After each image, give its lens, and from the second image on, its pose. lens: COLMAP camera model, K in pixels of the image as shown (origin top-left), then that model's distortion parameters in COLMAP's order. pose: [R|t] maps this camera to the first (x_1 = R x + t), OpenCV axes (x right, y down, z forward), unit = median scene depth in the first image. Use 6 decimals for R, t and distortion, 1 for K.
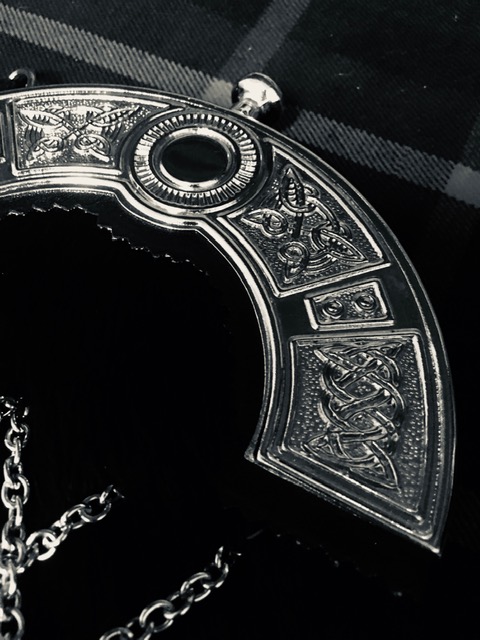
lens RADIAL K [[560.0, 0, 237.3], [0, 560.0, 318.4], [0, 0, 1]] dist [0.016046, -0.069328]
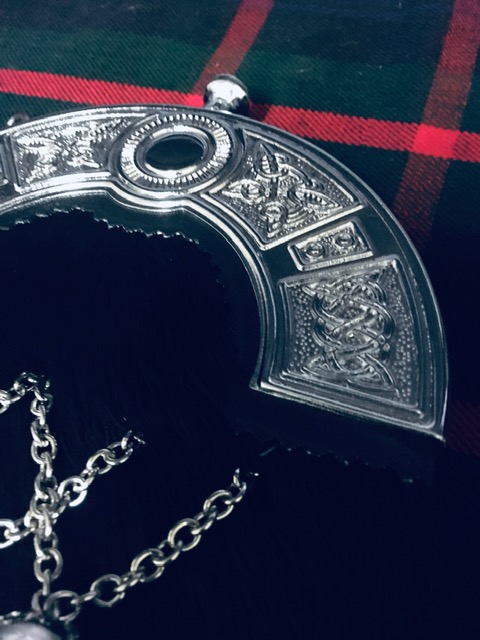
lens RADIAL K [[560.0, 0, 237.3], [0, 560.0, 318.4], [0, 0, 1]] dist [0.016046, -0.069328]
pose [[0.987042, -0.154511, -0.043291, 0.046443], [0.149385, 0.983333, -0.103631, 0.185652], [0.058581, 0.095821, 0.993673, -0.062075]]
